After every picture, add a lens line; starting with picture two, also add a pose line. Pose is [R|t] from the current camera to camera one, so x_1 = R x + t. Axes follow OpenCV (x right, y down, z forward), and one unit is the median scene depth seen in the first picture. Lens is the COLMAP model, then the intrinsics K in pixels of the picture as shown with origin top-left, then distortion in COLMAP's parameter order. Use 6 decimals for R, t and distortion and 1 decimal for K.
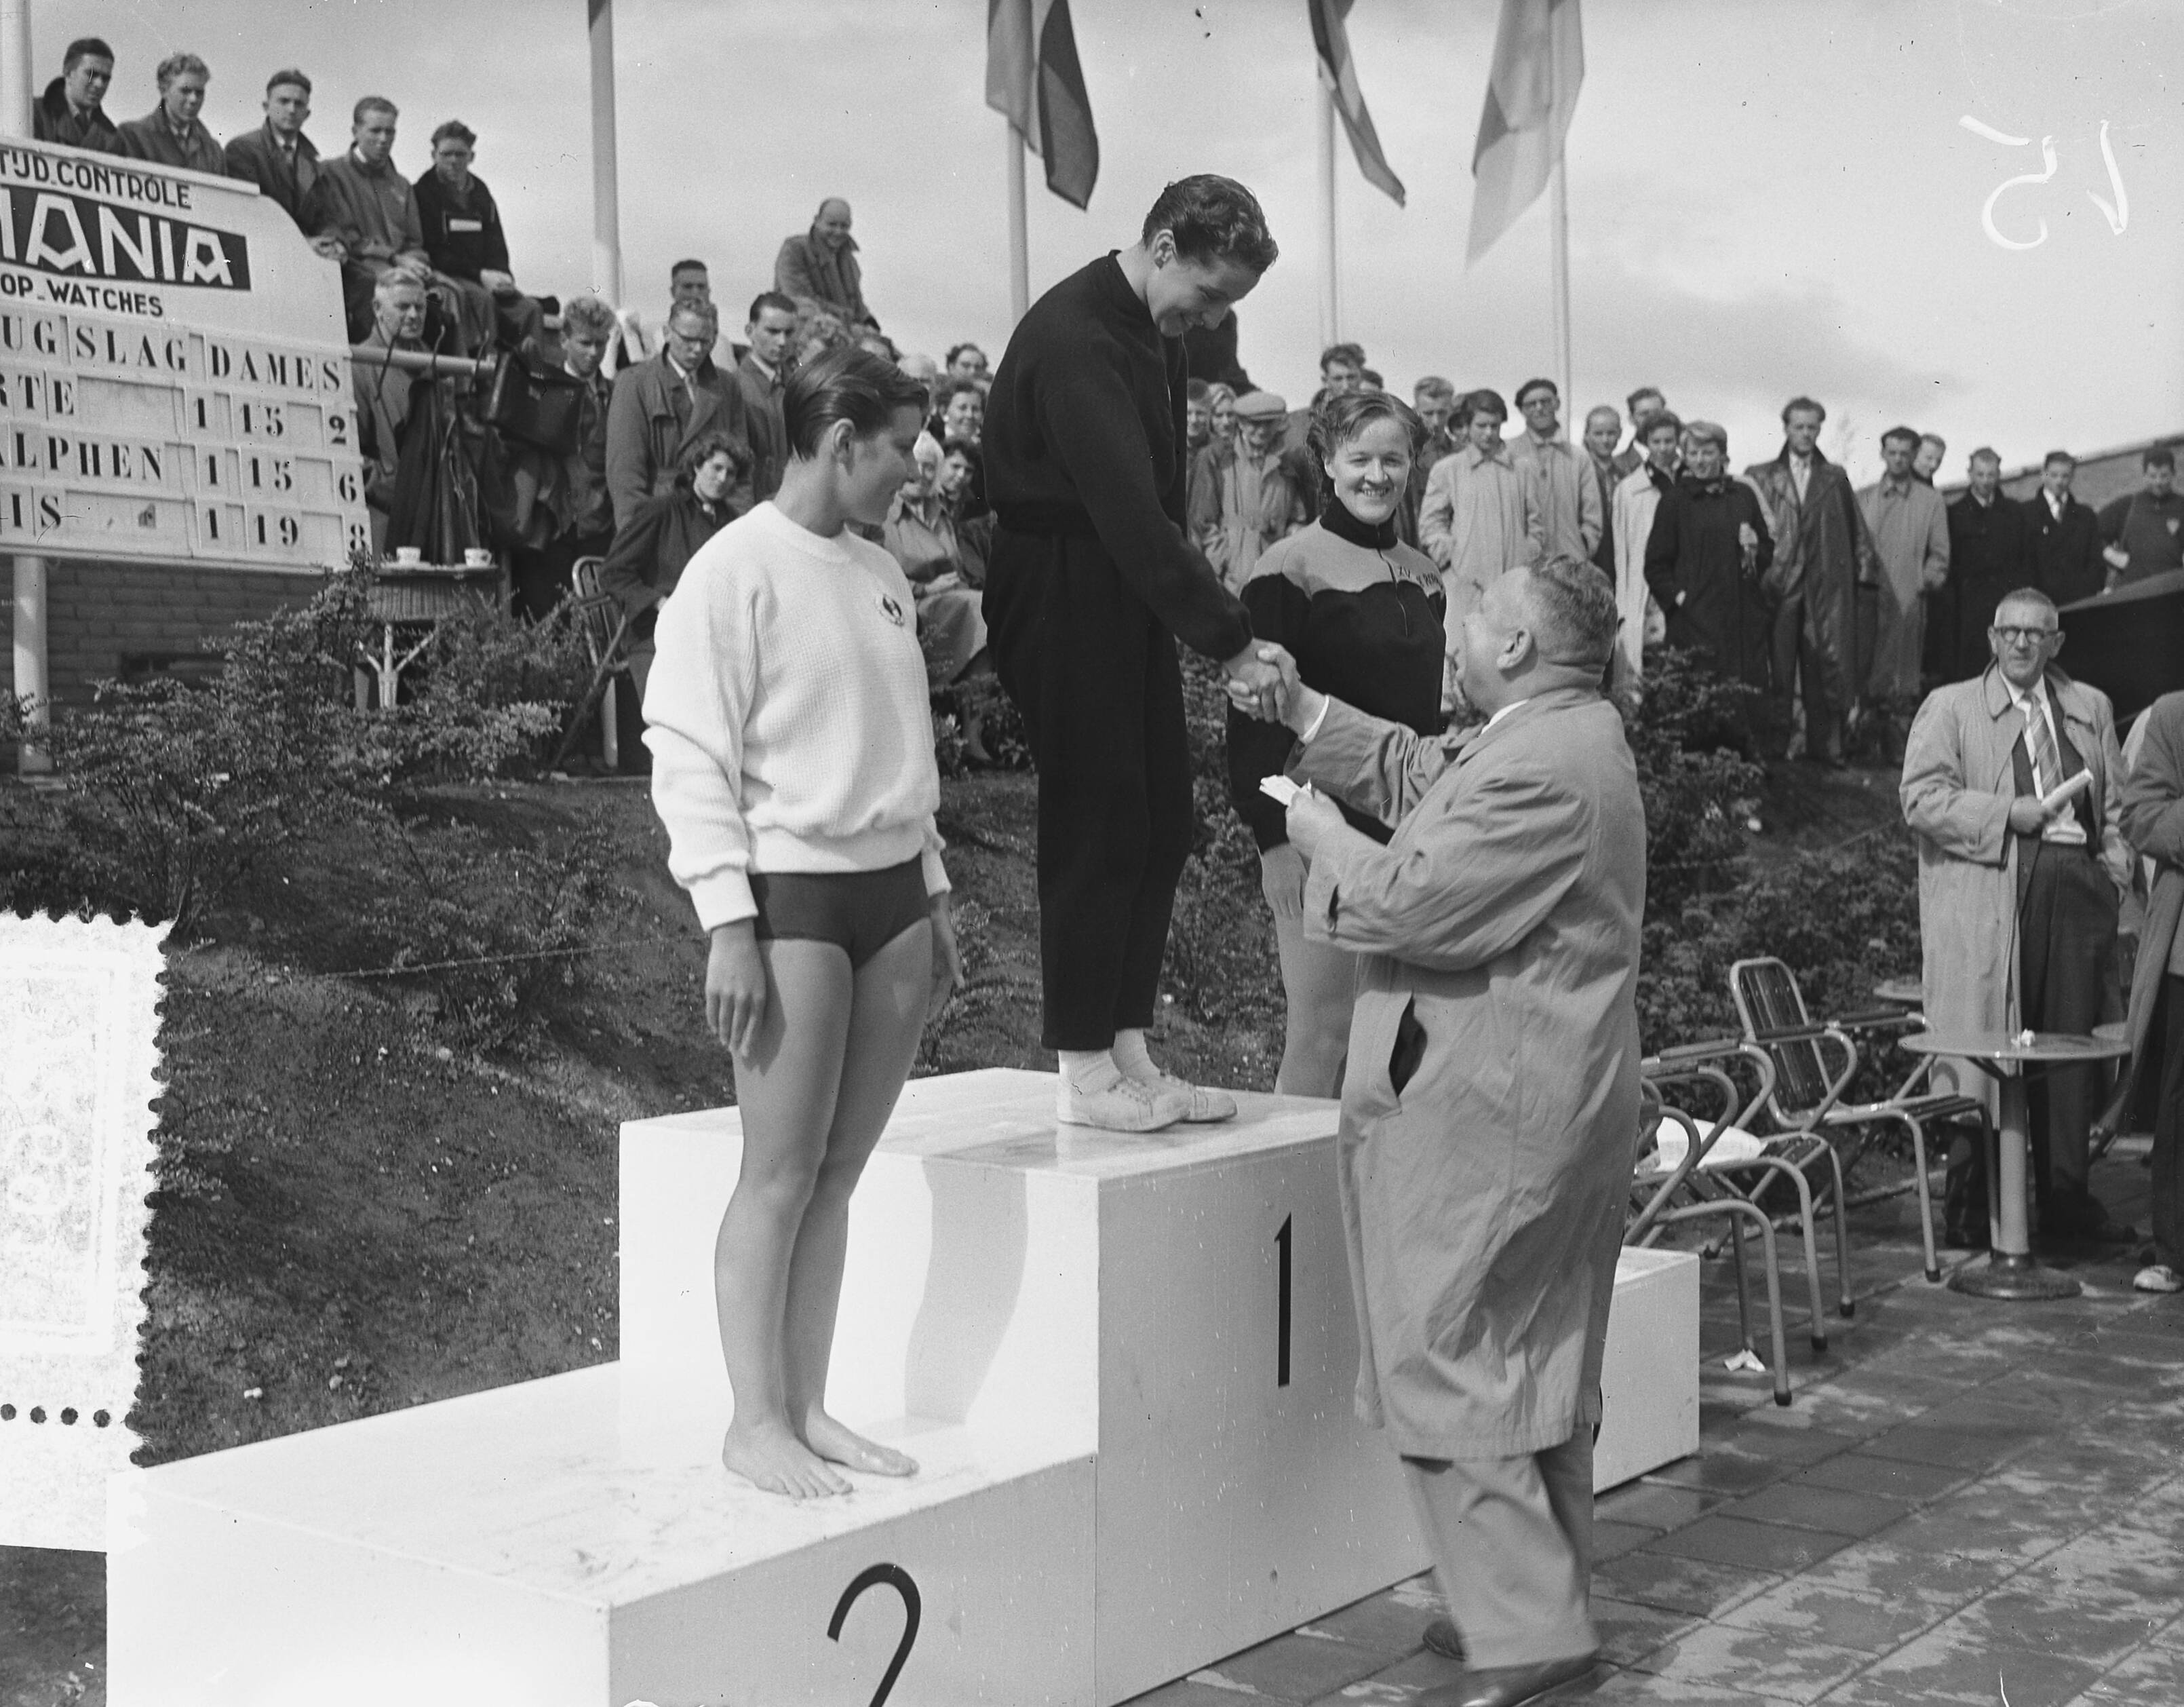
lens RADIAL K [[3191.2, 0, 1092.0], [0, 3191.2, 853.5], [0, 0, 1]] dist [-0.014747, -0.008988]
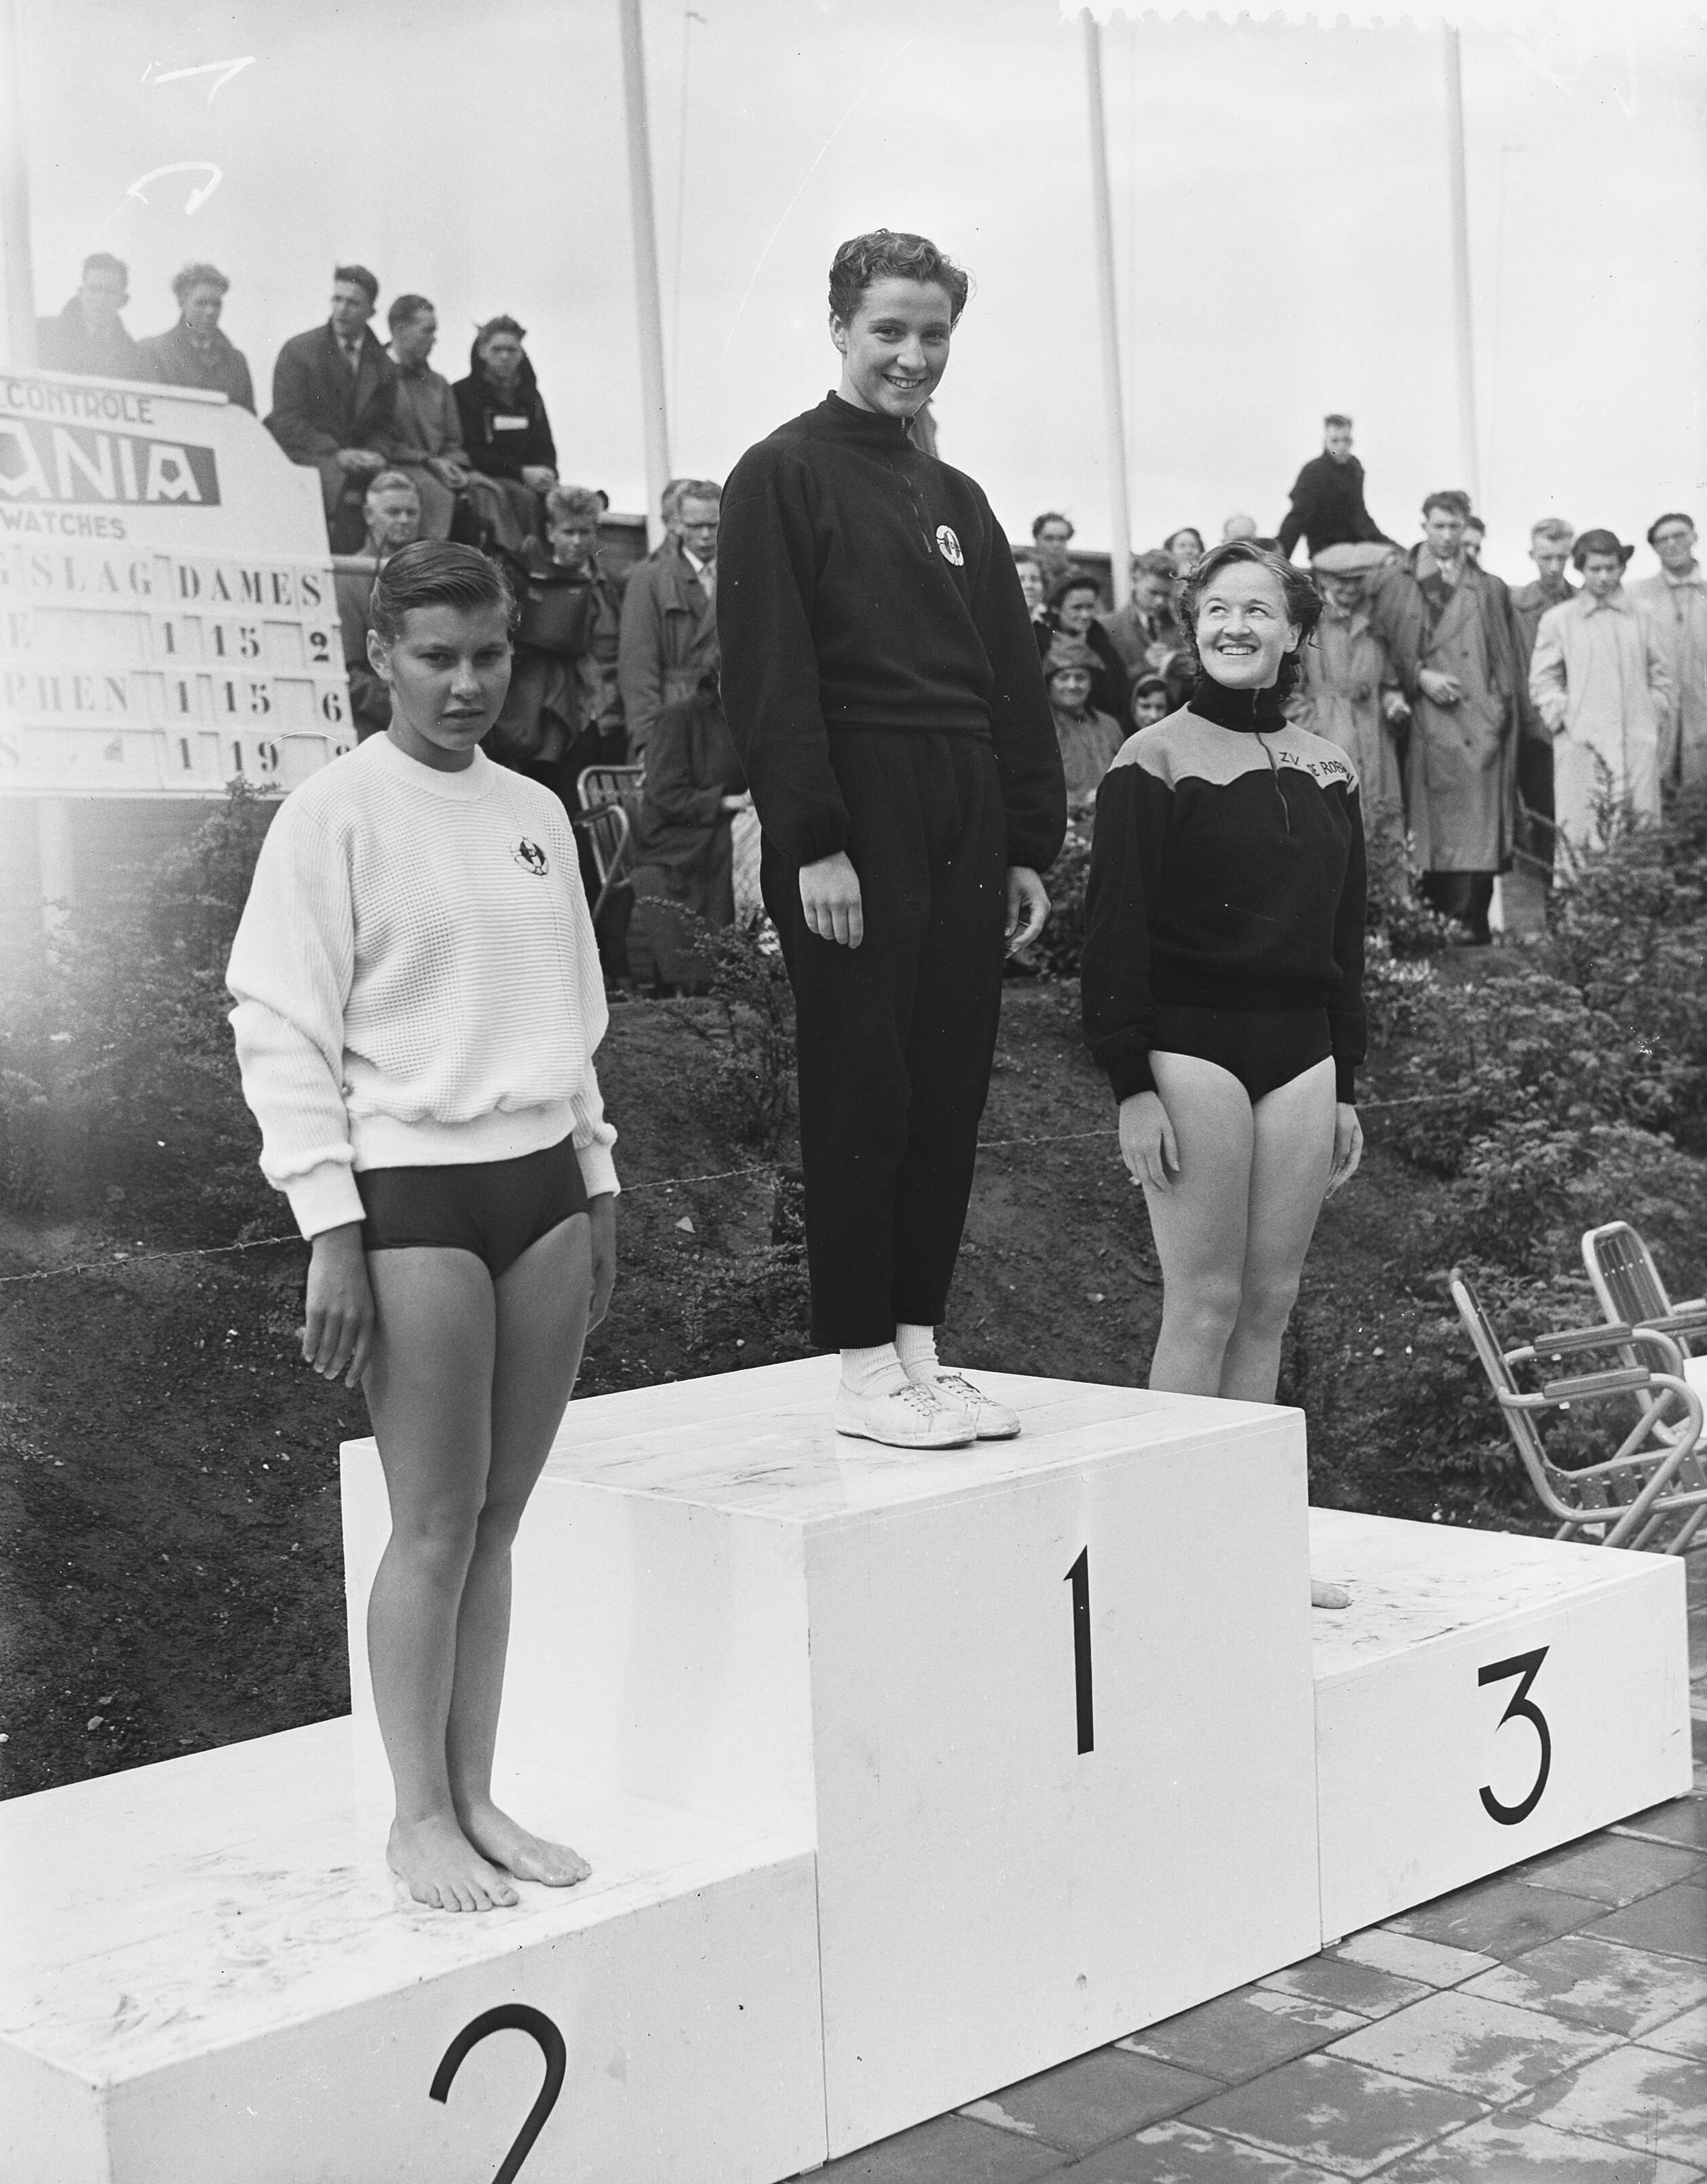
lens RADIAL K [[3191.2, 0, 853.5], [0, 3191.2, 1092.0], [0, 0, 1]] dist [-0.014747, -0.008988]
pose [[0.985349, -0.033010, -0.167323, 0.077801], [0.036258, 0.999208, 0.016397, -0.011136], [0.166649, -0.022224, 0.985766, 0.094663]]
